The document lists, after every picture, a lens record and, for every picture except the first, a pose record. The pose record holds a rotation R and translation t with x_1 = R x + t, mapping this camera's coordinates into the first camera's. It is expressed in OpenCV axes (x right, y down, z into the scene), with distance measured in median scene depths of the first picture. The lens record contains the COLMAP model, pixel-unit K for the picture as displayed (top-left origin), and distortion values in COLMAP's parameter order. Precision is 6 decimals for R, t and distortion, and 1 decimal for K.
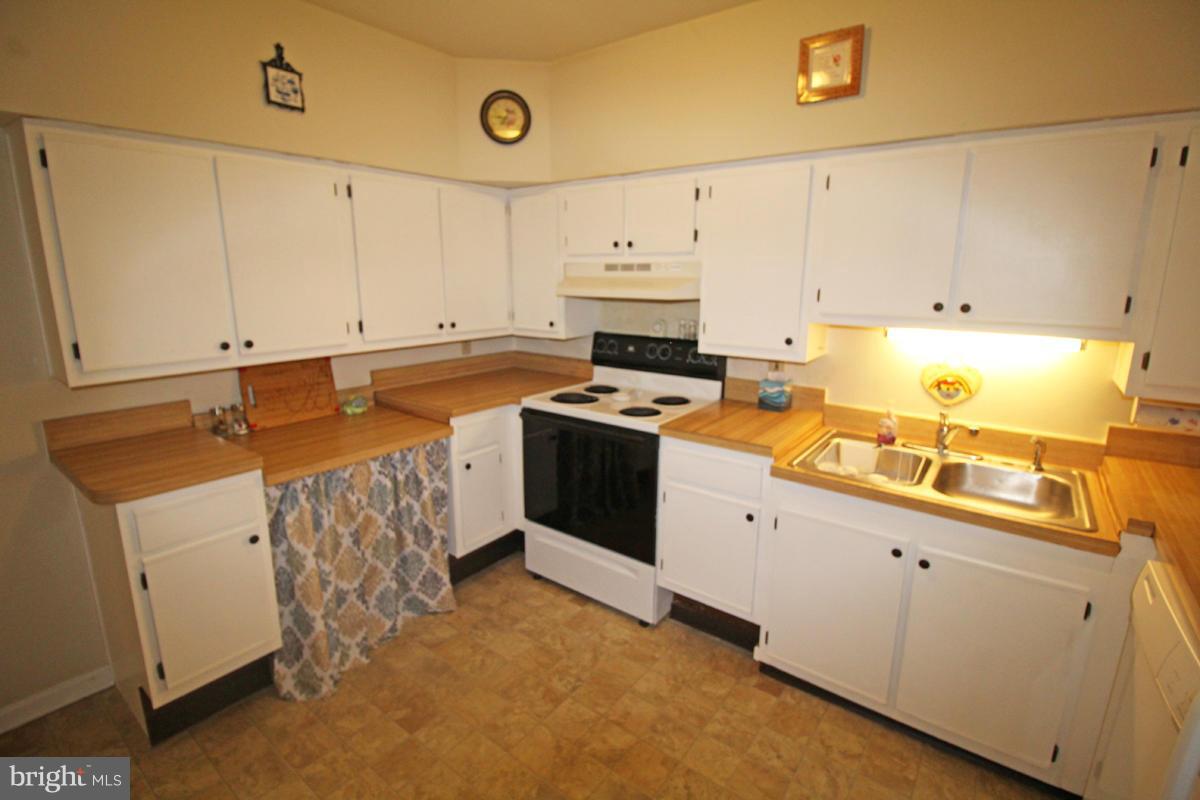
lens RADIAL K [[556.6, 0, 599.9], [0, 556.6, 389.6], [0, 0, 1]] dist [-0.000506, -0.012787]
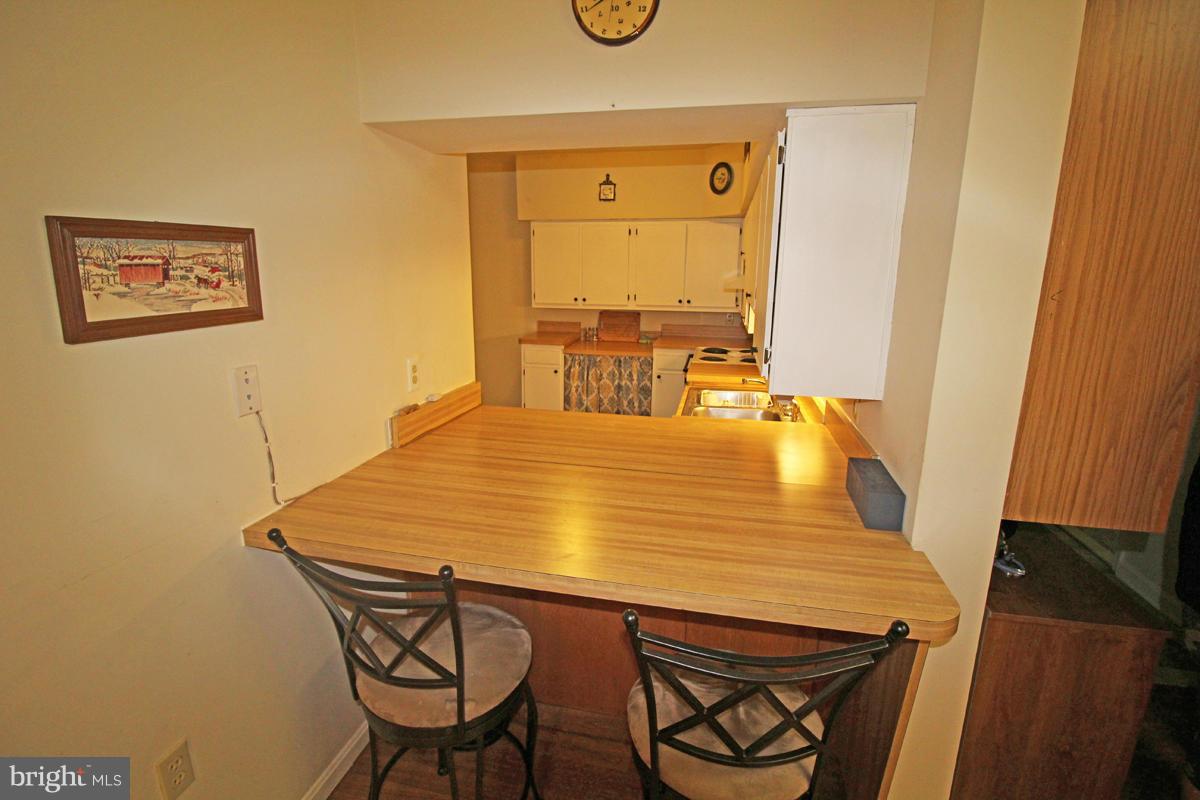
lens RADIAL K [[556.6, 0, 599.9], [0, 556.6, 389.6], [0, 0, 1]] dist [-0.000506, -0.012787]
pose [[0.415500, 0.191552, -0.889195, 1.418572], [-0.196206, 0.973435, 0.118017, 0.000868], [0.888179, 0.125430, 0.442046, 0.024162]]
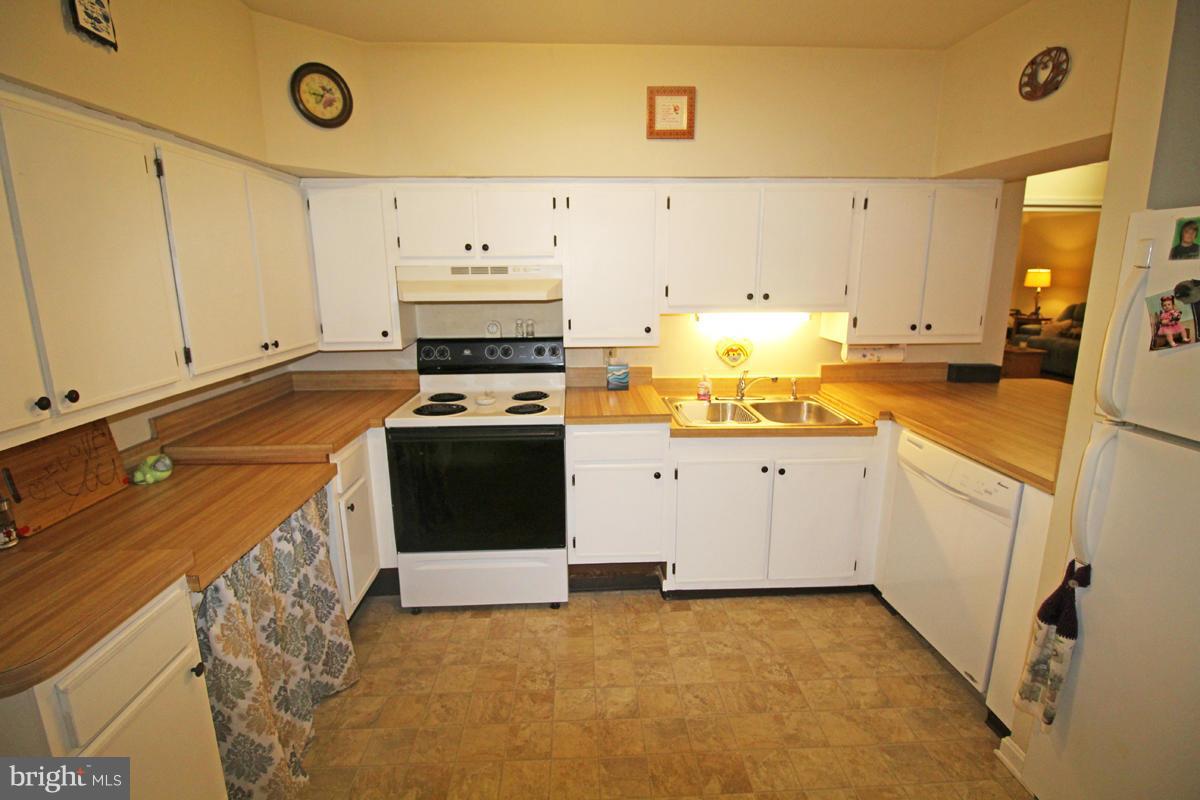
lens RADIAL K [[556.6, 0, 599.9], [0, 556.6, 389.6], [0, 0, 1]] dist [-0.000506, -0.012787]
pose [[0.767043, -0.142176, 0.625645, -0.484550], [0.142057, 0.988570, 0.050487, -0.030149], [-0.625672, 0.050151, 0.778473, 0.105685]]
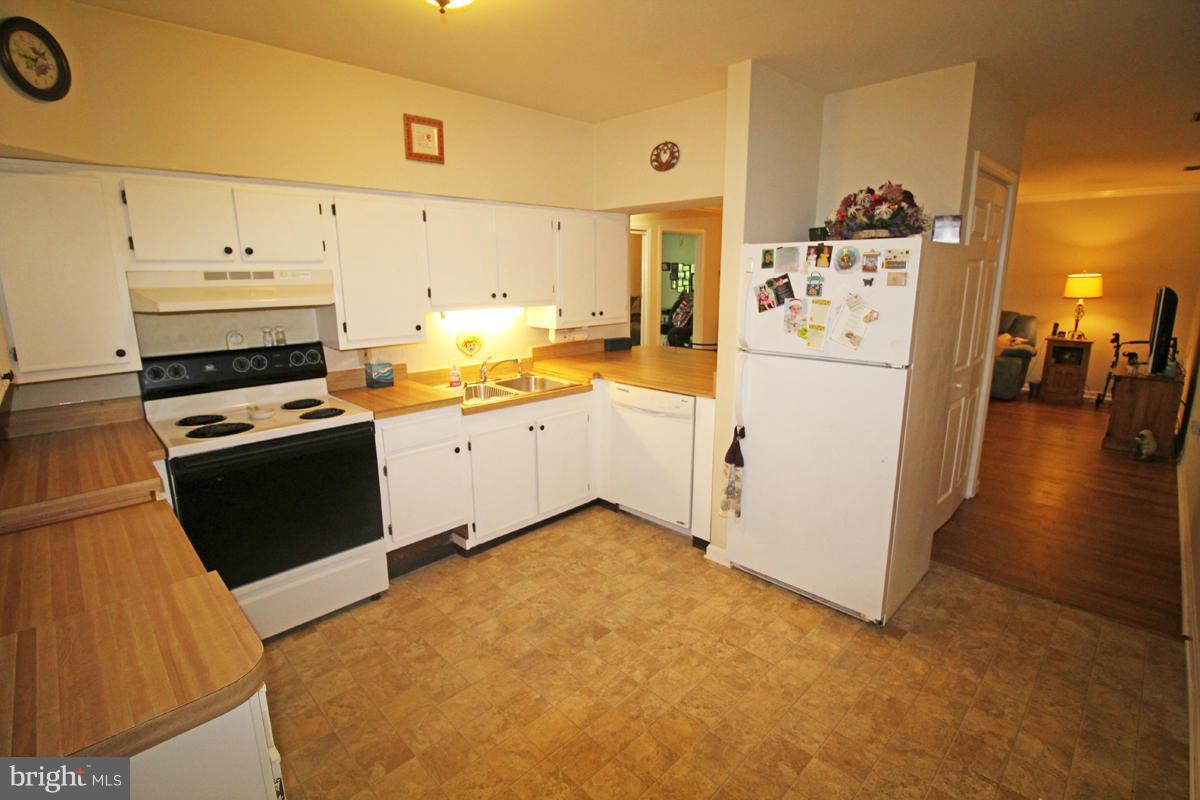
lens RADIAL K [[556.6, 0, 599.9], [0, 556.6, 389.6], [0, 0, 1]] dist [-0.000506, -0.012787]
pose [[0.139228, -0.210323, 0.967667, -0.882116], [0.211830, 0.960891, 0.178372, -0.081902], [-0.967338, 0.180147, 0.178336, 0.316662]]
